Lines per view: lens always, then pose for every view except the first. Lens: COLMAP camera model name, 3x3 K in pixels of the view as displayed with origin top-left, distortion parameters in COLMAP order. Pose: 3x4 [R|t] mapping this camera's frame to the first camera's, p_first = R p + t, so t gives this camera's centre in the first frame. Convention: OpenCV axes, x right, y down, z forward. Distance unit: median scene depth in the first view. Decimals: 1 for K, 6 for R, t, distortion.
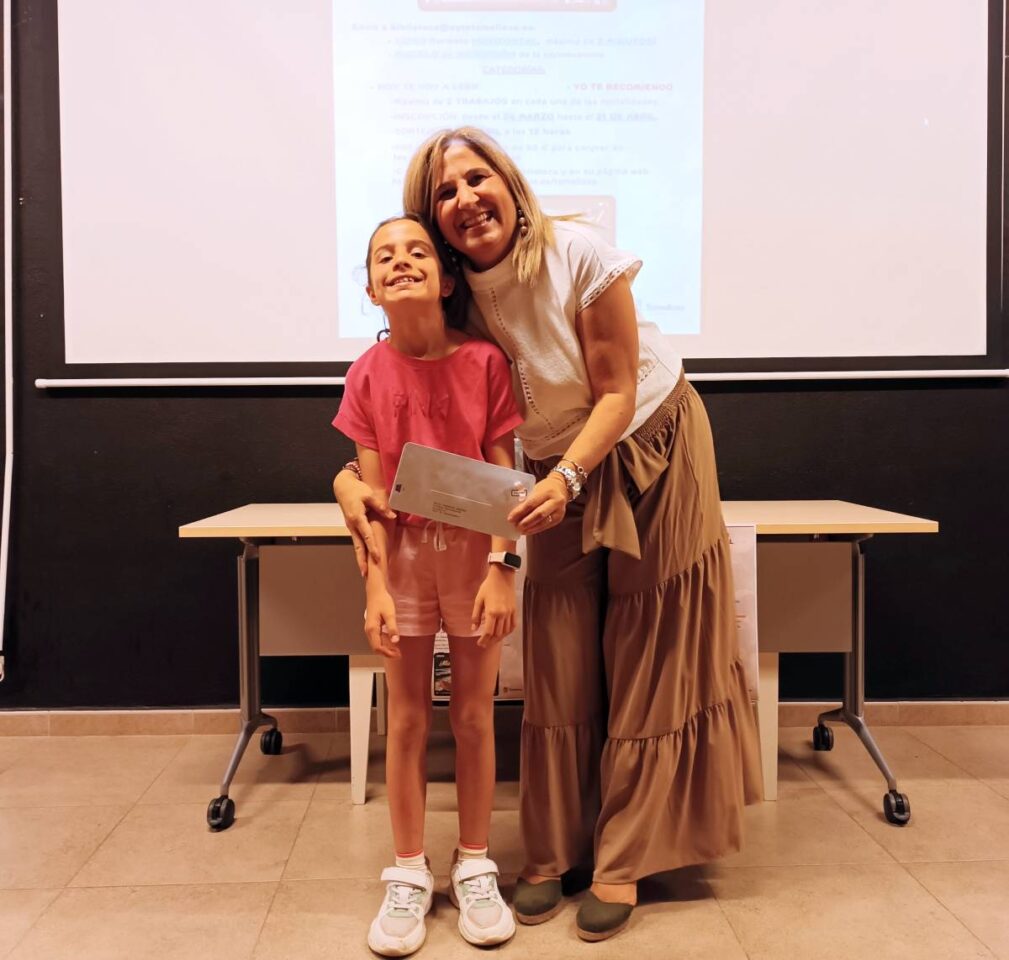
lens RADIAL K [[990.5, 0, 508.4], [0, 990.5, 461.0], [0, 0, 1]] dist [0.008901, 0.000000]
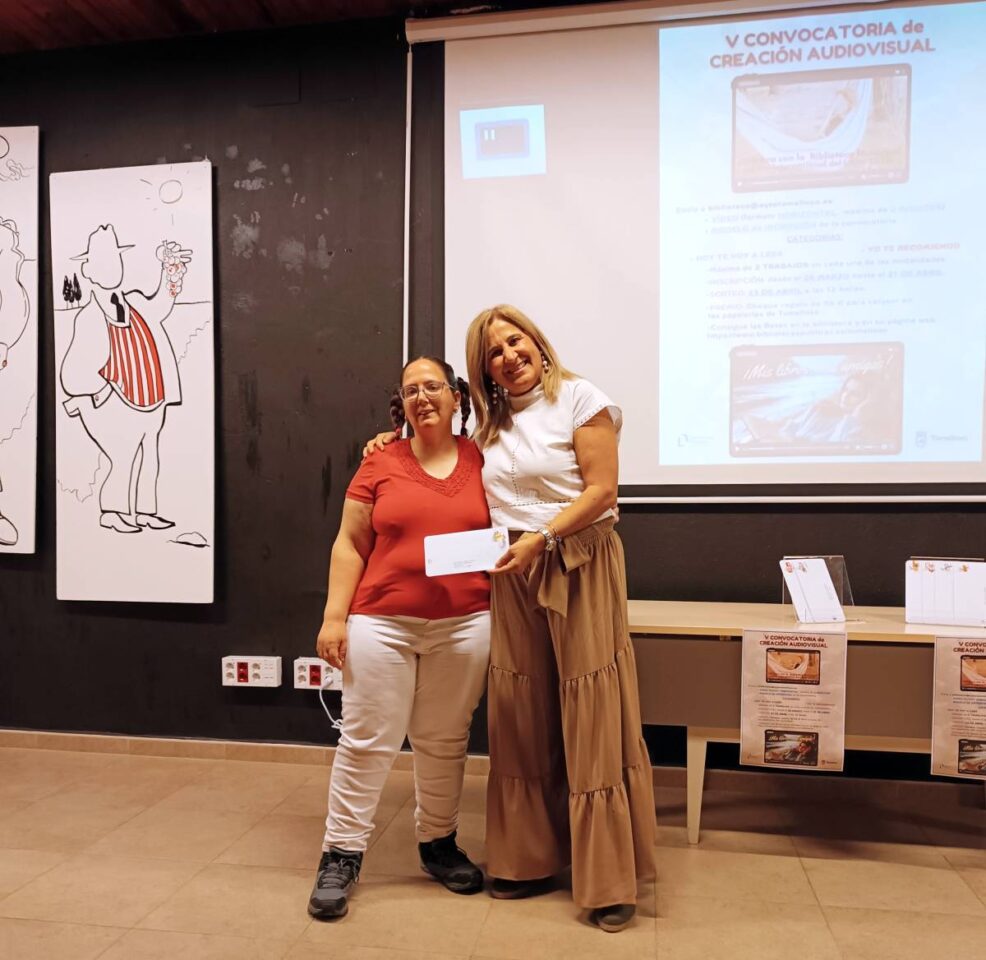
lens RADIAL K [[966.4, 0, 489.1], [0, 966.4, 536.6], [0, 0, 1]] dist [0.005976, 0.000000]
pose [[0.975813, 0.015726, -0.218041, -0.115573], [-0.012700, 0.999803, 0.015269, -0.051312], [0.218238, -0.012131, 0.975820, -0.212869]]
